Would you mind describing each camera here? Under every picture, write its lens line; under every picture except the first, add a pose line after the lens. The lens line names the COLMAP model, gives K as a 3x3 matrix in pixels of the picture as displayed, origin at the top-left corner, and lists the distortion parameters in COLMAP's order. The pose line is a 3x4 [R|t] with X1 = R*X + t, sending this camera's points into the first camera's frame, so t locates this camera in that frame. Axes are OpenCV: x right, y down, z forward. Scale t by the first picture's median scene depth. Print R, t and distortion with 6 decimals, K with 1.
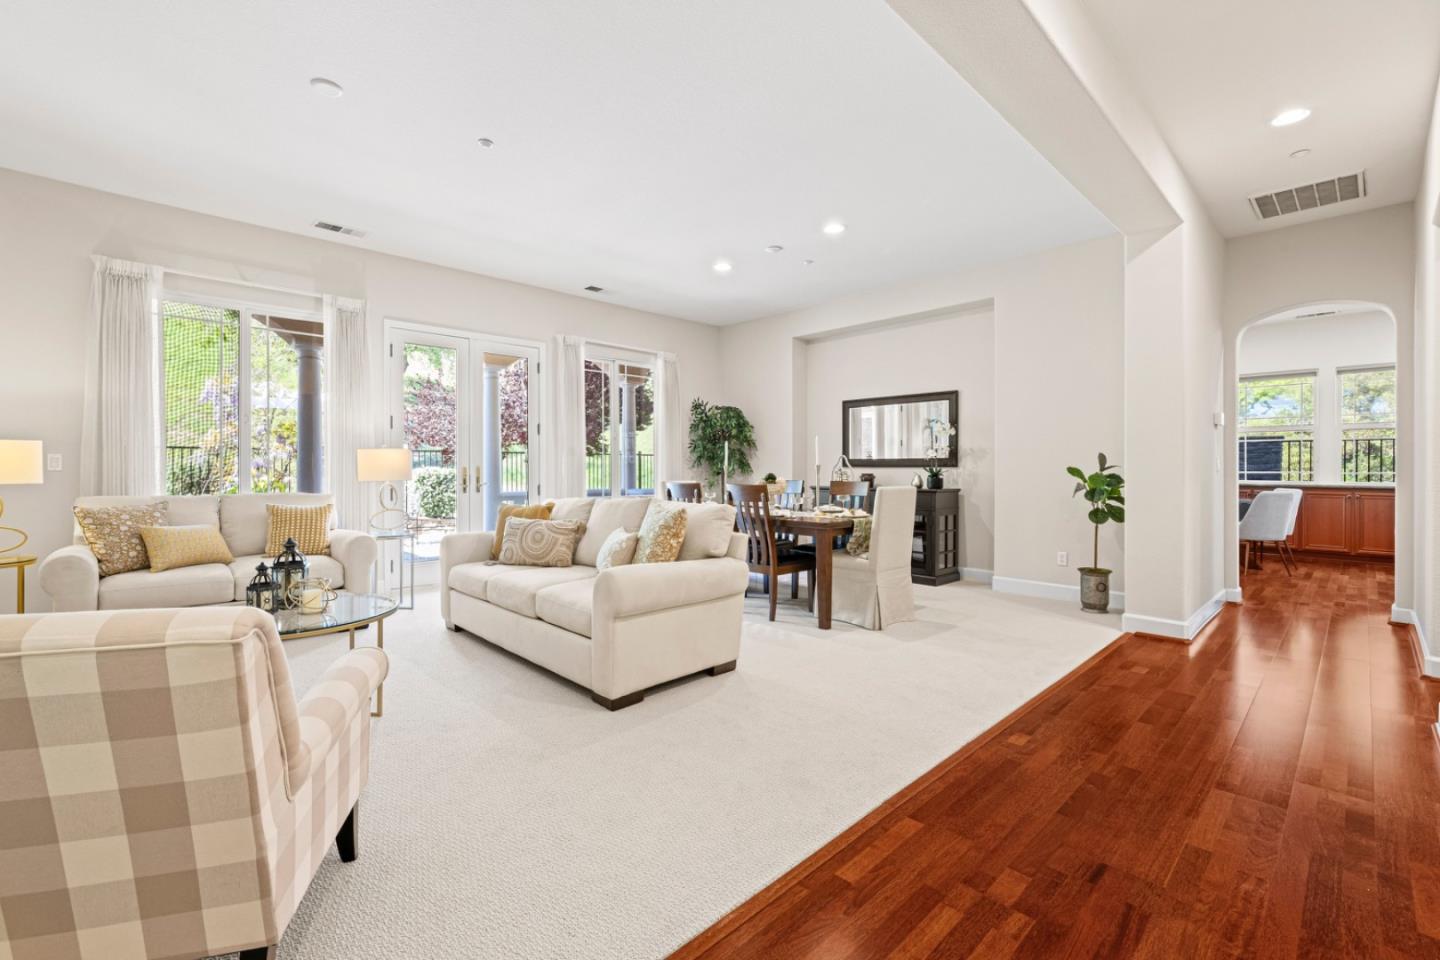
lens RADIAL K [[606.2, 0, 710.6], [0, 606.2, 471.3], [0, 0, 1]] dist [-0.001315, -0.000519]
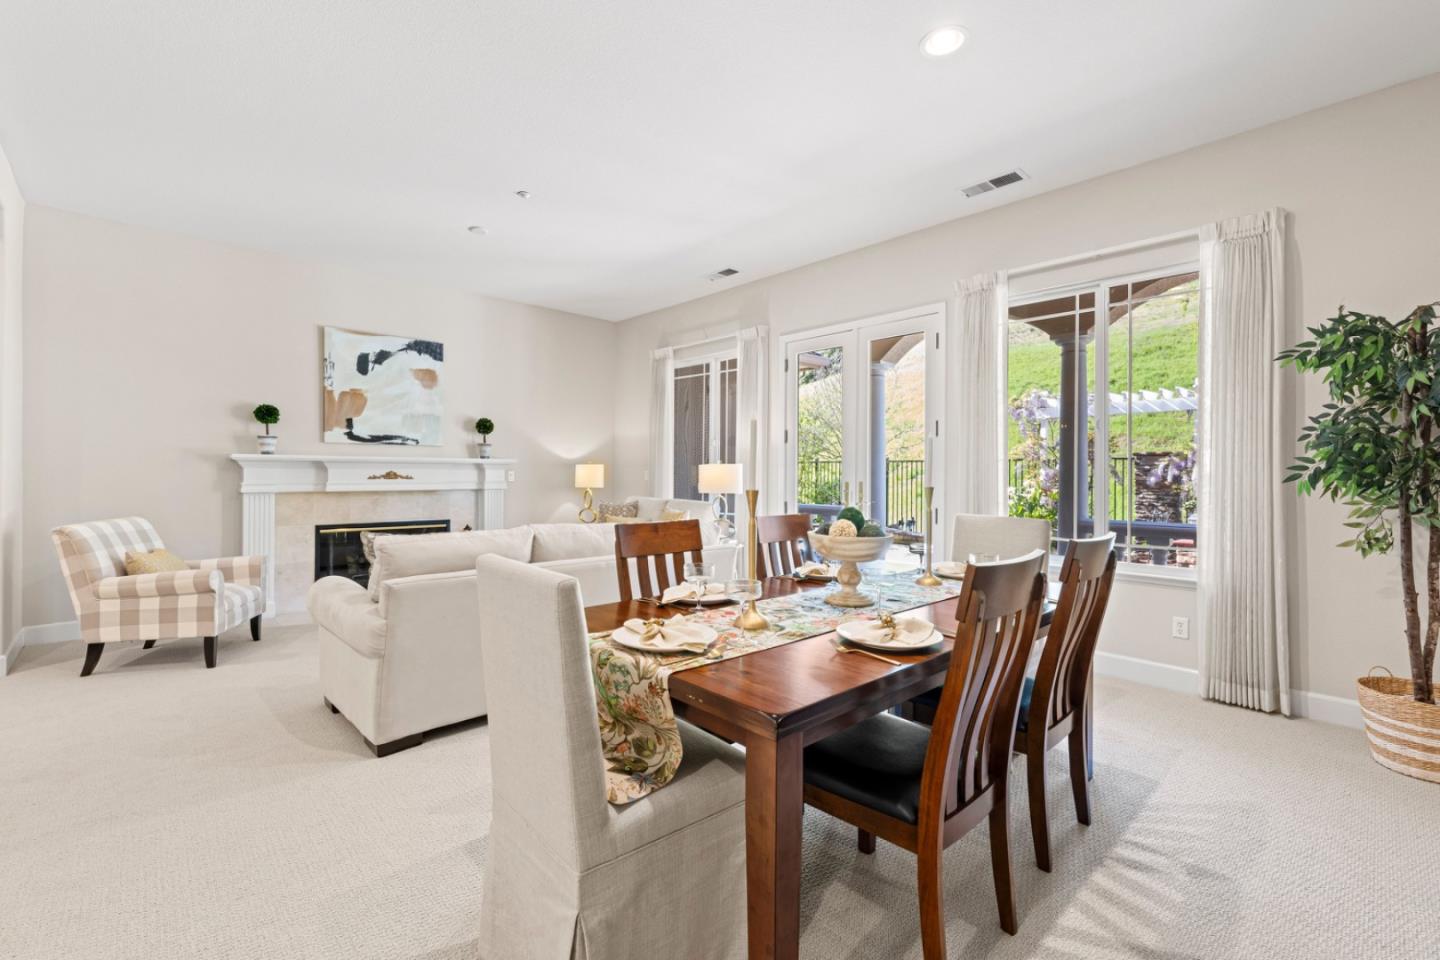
lens RADIAL K [[606.2, 0, 710.6], [0, 606.2, 471.3], [0, 0, 1]] dist [-0.001315, -0.000519]
pose [[0.001641, -0.002643, -0.999995, 0.438601], [-0.011049, 0.999935, -0.002661, -0.017233], [0.999938, 0.011054, 0.001611, 0.790847]]
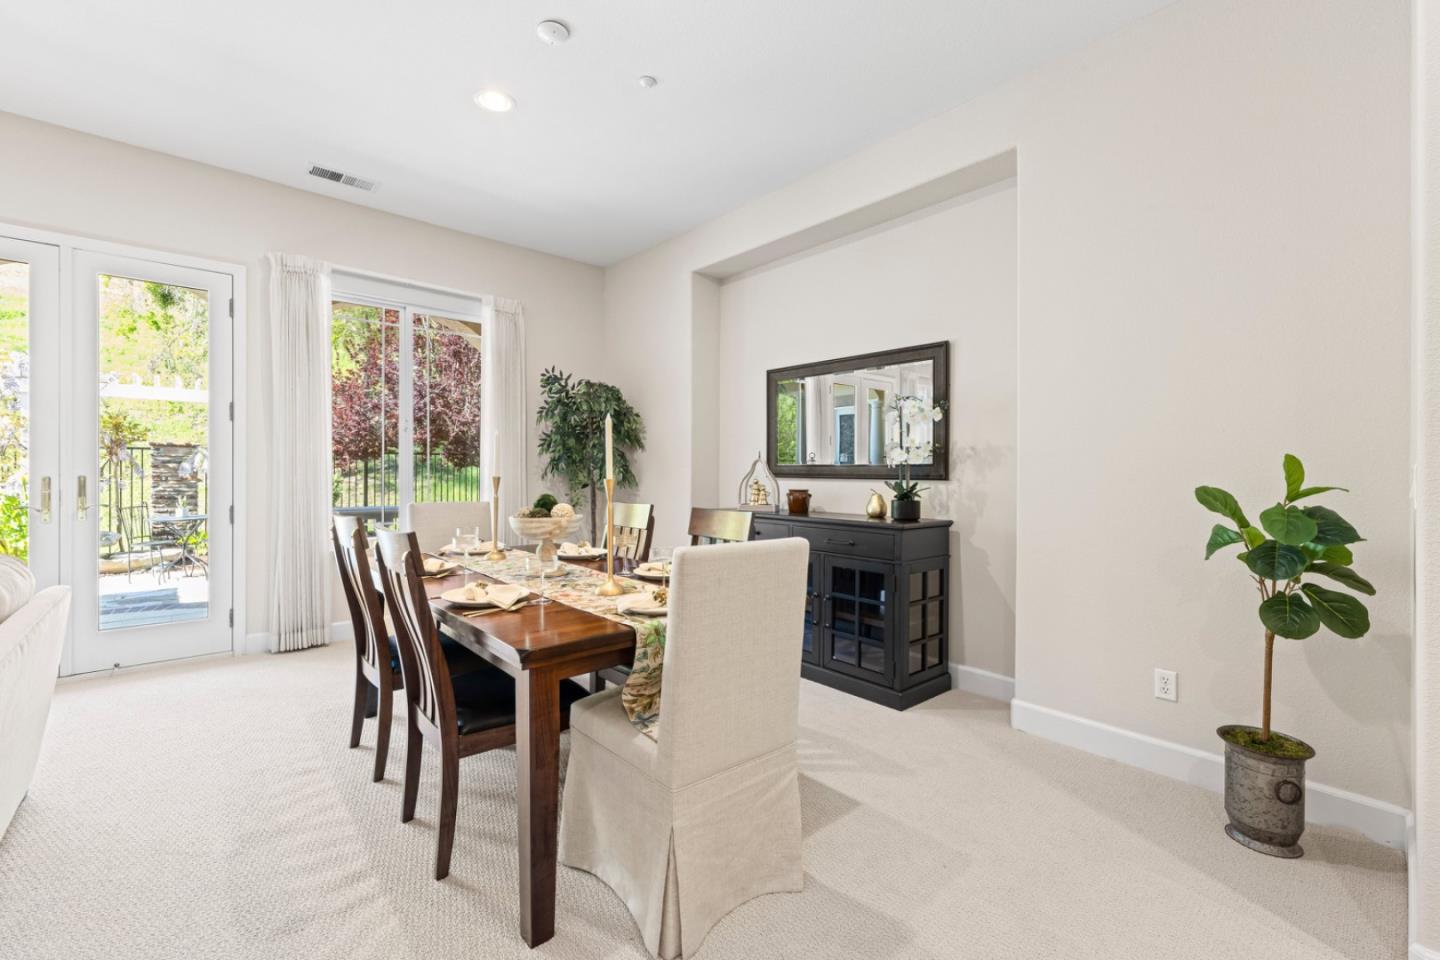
lens RADIAL K [[606.2, 0, 710.6], [0, 606.2, 471.3], [0, 0, 1]] dist [-0.001315, -0.000519]
pose [[0.999499, 0.005219, -0.031221, 0.214213], [-0.005408, 0.999968, -0.005965, -0.011149], [0.031189, 0.006131, 0.999495, 0.454617]]
